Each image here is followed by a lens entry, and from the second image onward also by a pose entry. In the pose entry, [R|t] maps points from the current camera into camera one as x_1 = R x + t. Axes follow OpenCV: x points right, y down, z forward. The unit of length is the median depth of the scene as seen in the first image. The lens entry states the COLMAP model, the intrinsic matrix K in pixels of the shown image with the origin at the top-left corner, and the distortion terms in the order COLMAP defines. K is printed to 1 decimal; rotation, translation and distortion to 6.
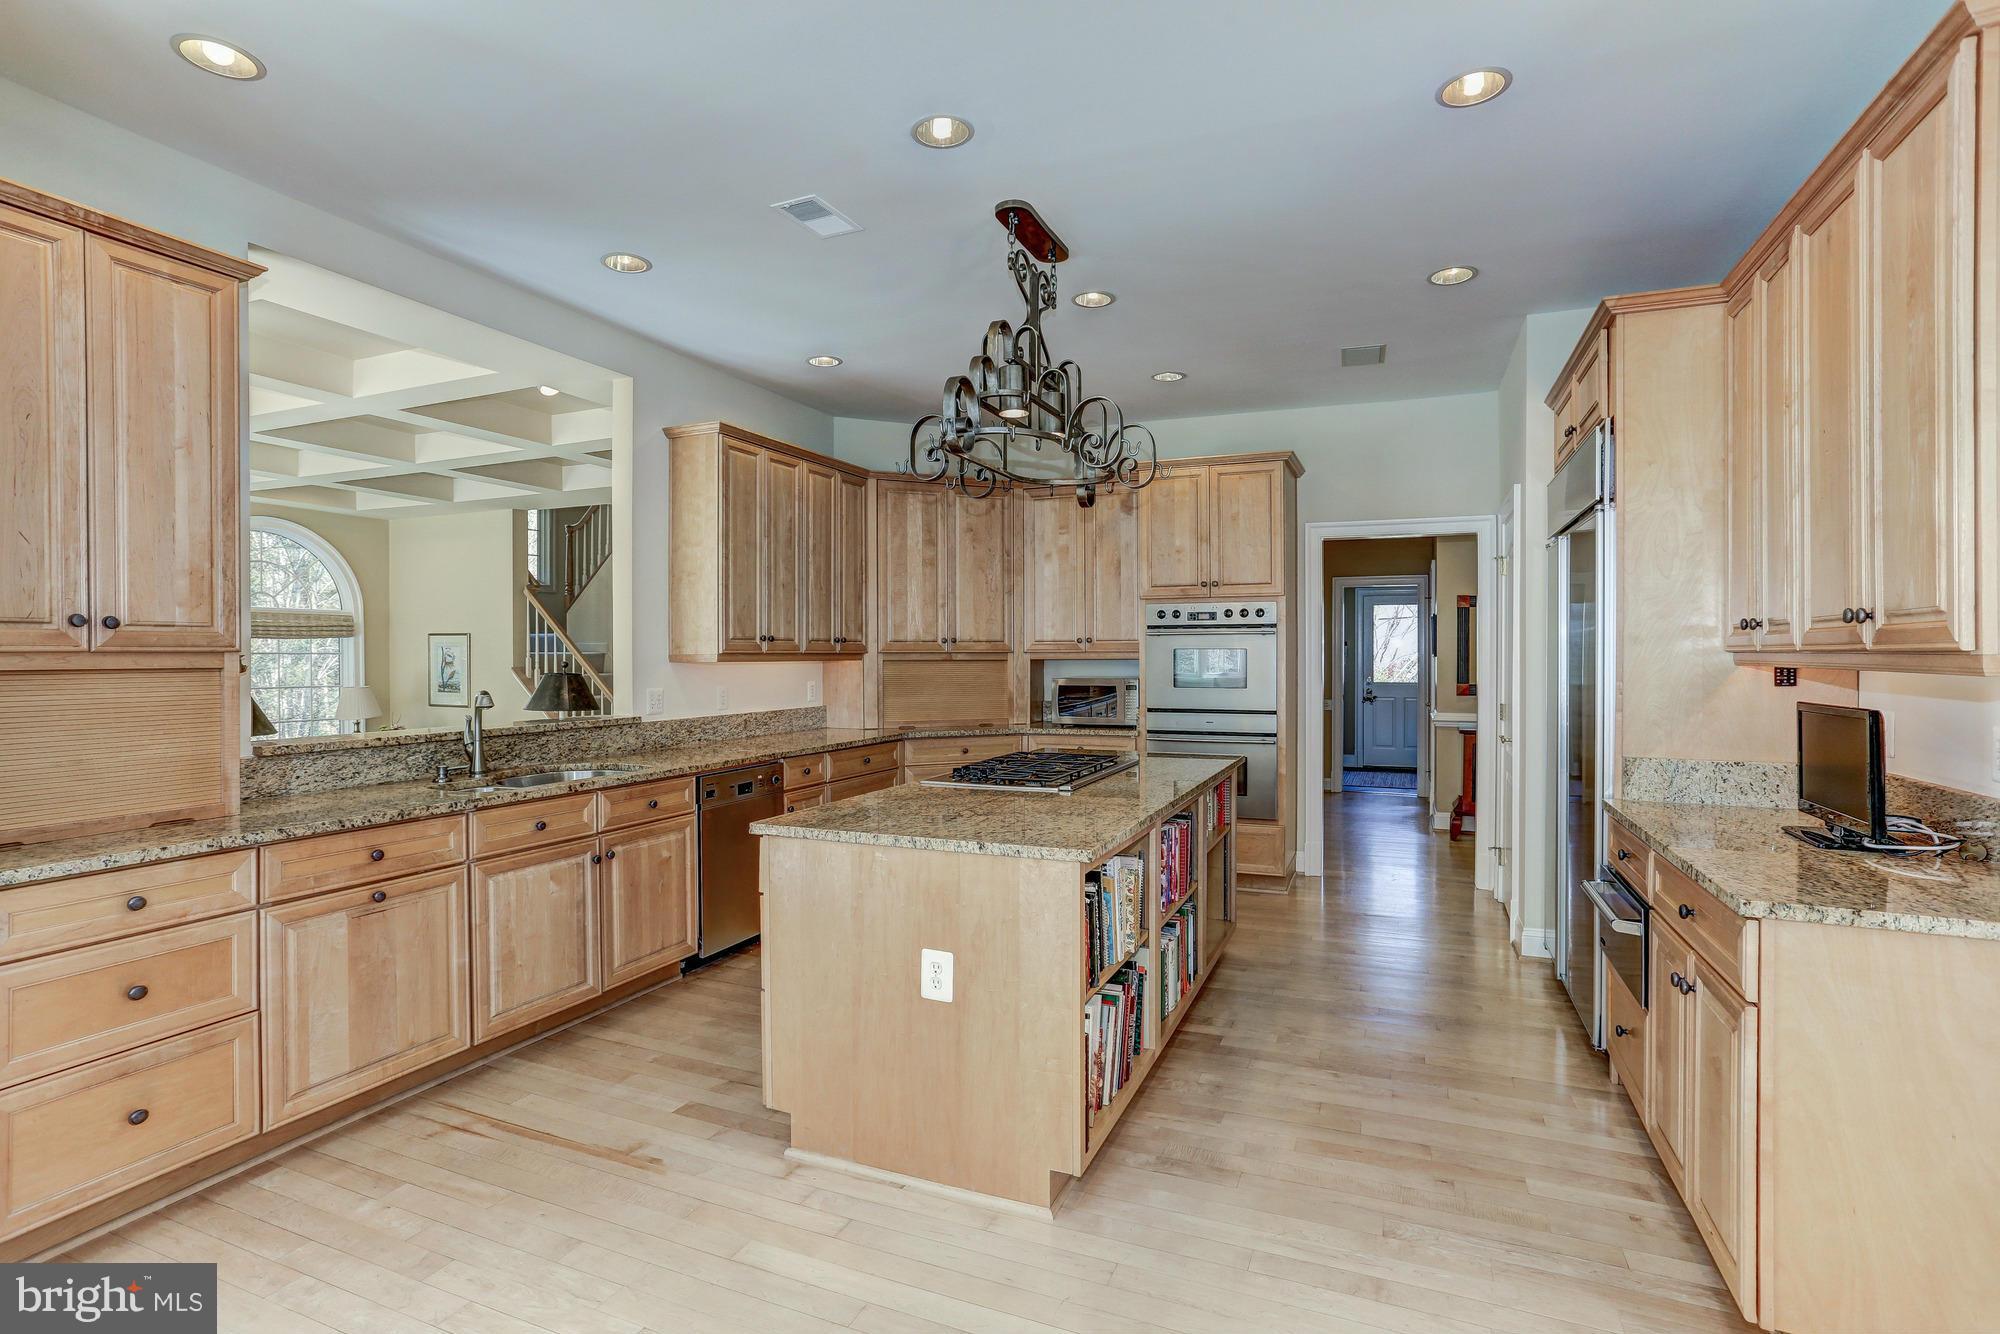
lens RADIAL K [[968.2, 0, 1001.9], [0, 968.2, 675.8], [0, 0, 1]] dist [-0.059779, 0.035784]
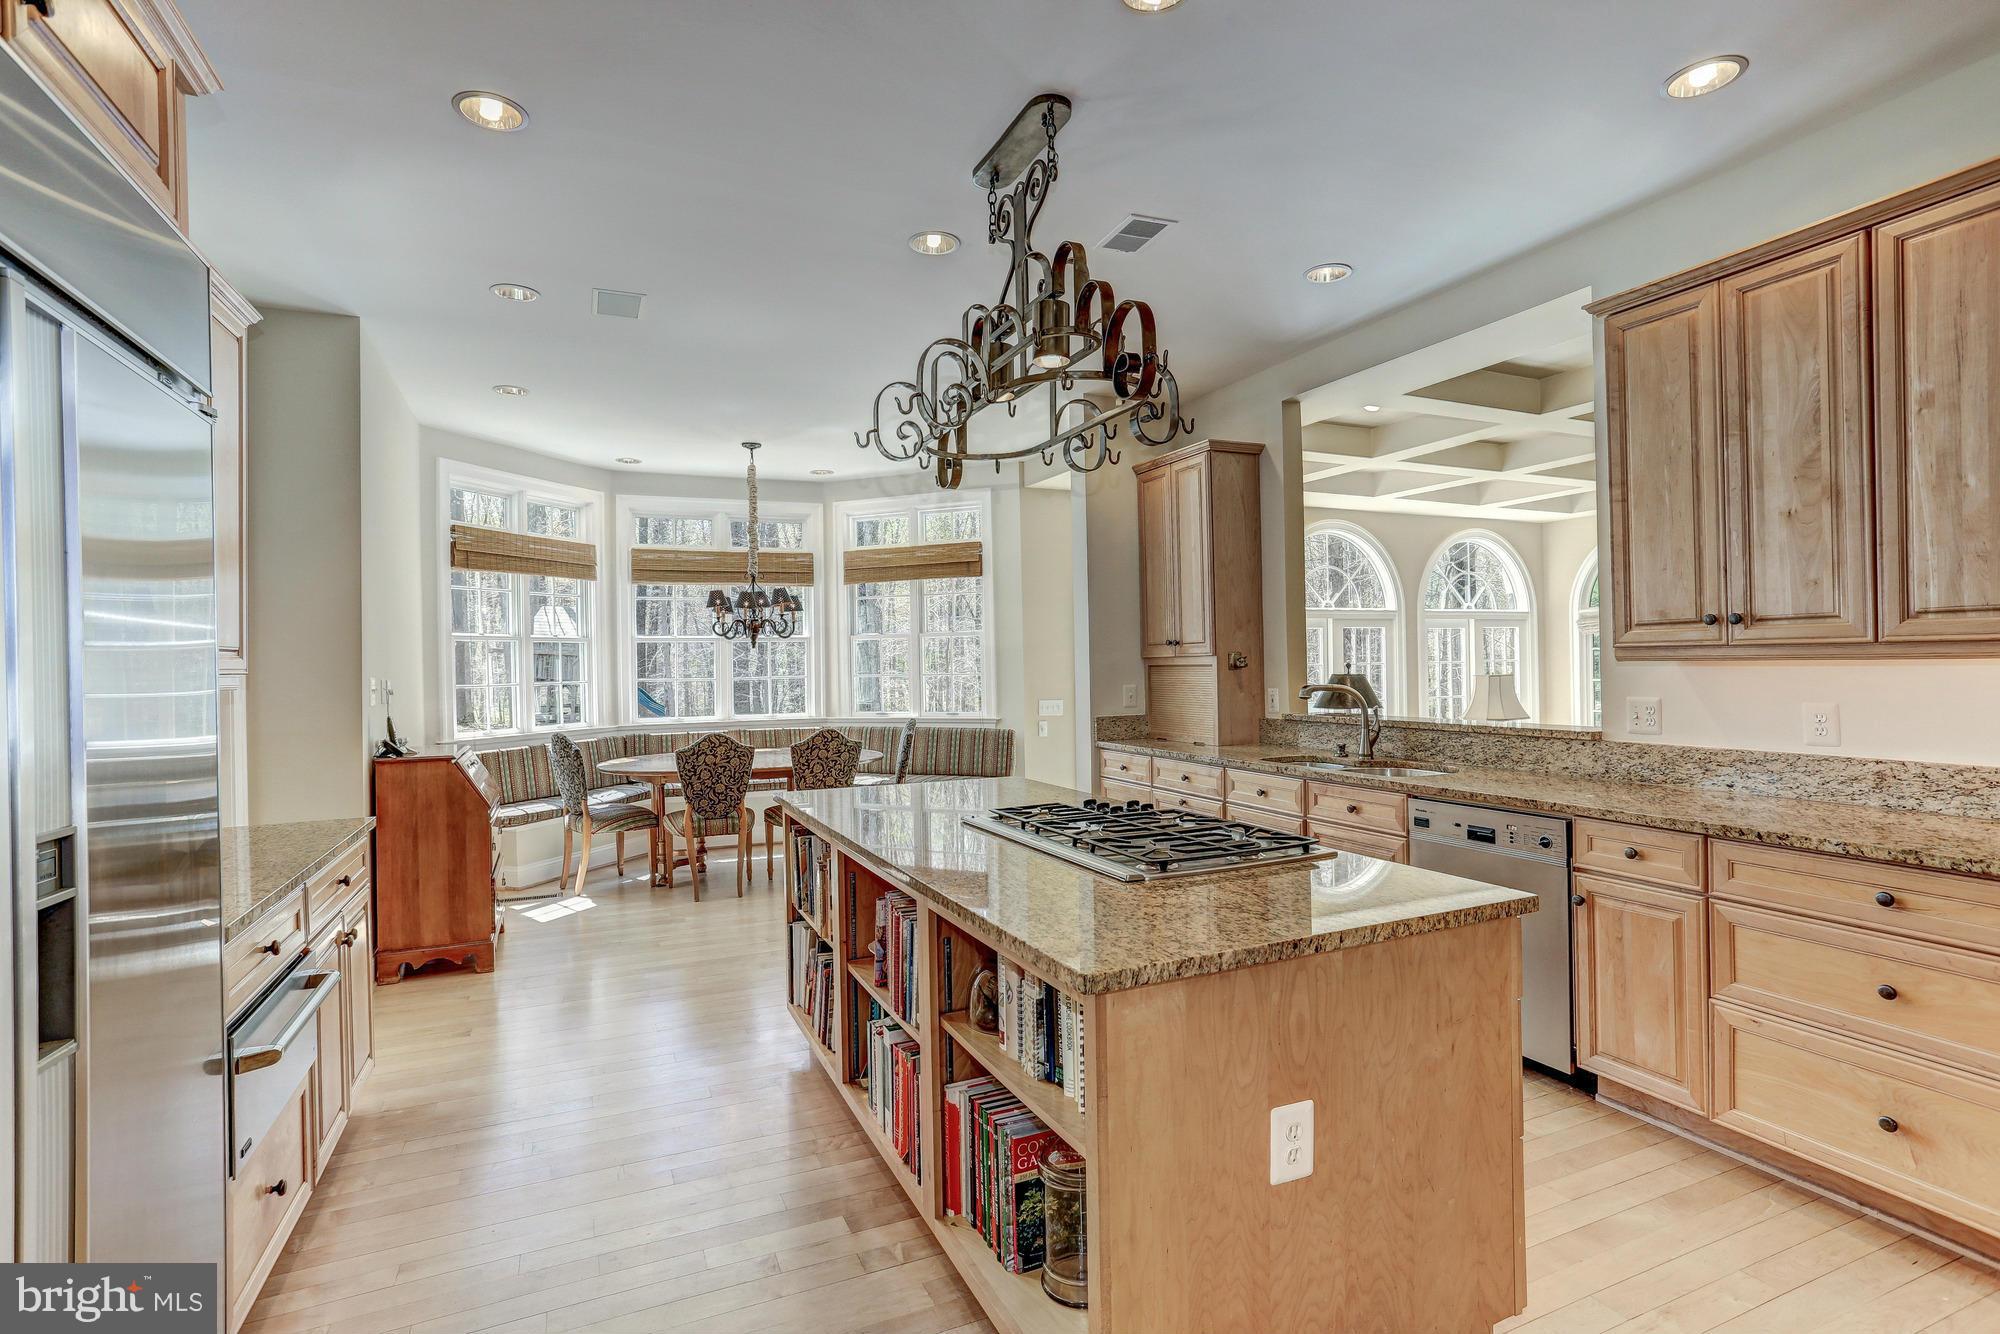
lens RADIAL K [[968.2, 0, 1001.9], [0, 968.2, 675.8], [0, 0, 1]] dist [-0.059779, 0.035784]
pose [[-0.686251, 0.021565, -0.727045, 0.492166], [-0.000282, 0.999552, 0.029914, -0.024470], [0.727365, 0.020733, -0.685938, 1.190344]]
